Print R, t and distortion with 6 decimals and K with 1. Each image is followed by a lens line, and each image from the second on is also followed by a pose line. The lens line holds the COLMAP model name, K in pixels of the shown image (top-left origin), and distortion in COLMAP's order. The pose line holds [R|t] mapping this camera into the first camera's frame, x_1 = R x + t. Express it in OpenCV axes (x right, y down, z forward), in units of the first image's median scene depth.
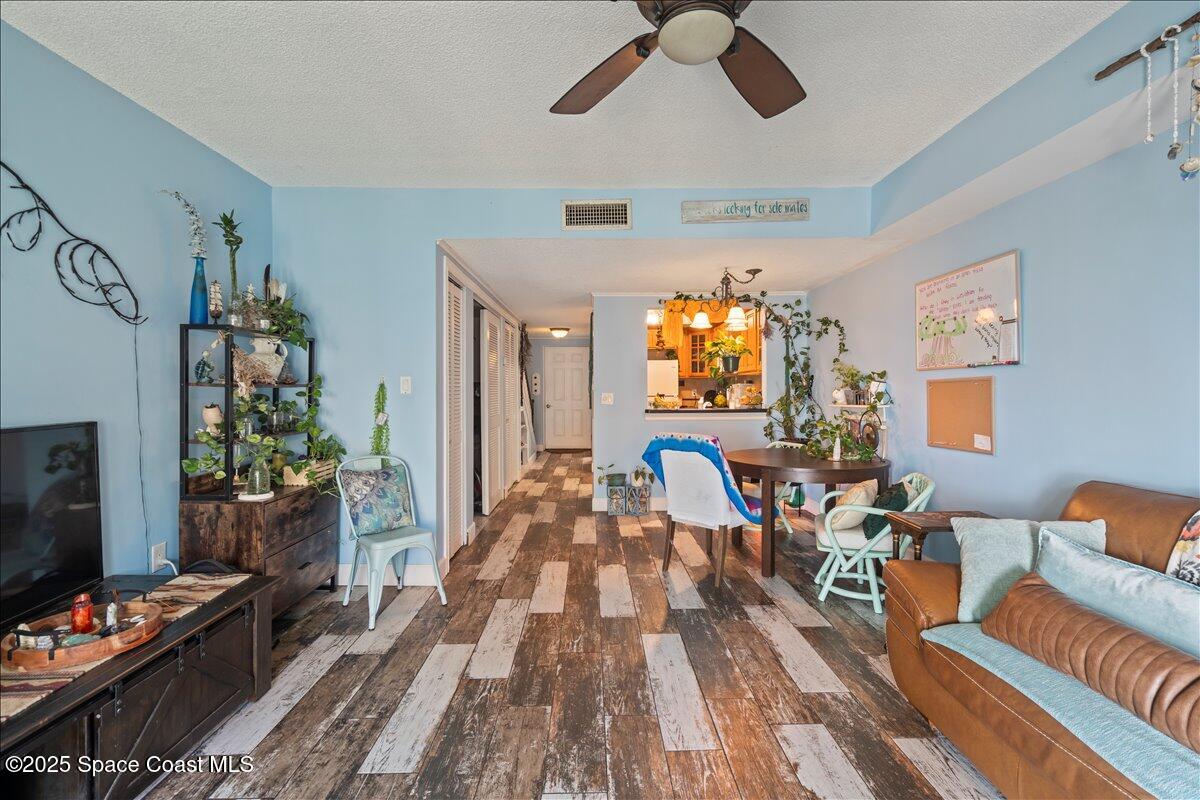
lens RADIAL K [[540.5, 0, 610.0], [0, 540.5, 393.8], [0, 0, 1]] dist [-0.003295, 0.001047]
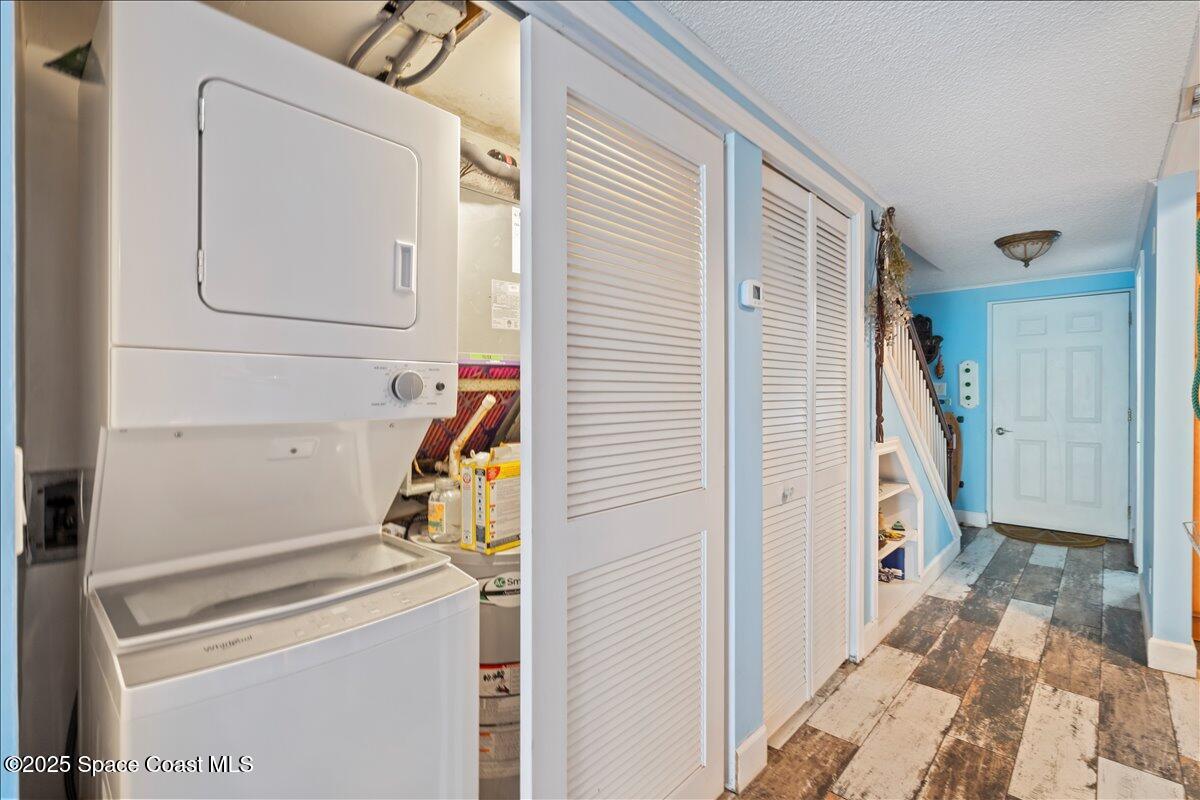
lens RADIAL K [[540.5, 0, 592.9], [0, 540.5, 393.9], [0, 0, 1]] dist [-0.003295, 0.001047]
pose [[0.699742, 0.004661, -0.714380, -0.097151], [-0.010554, 0.999937, -0.003813, -0.012488], [0.714318, 0.010208, 0.699747, 1.460801]]
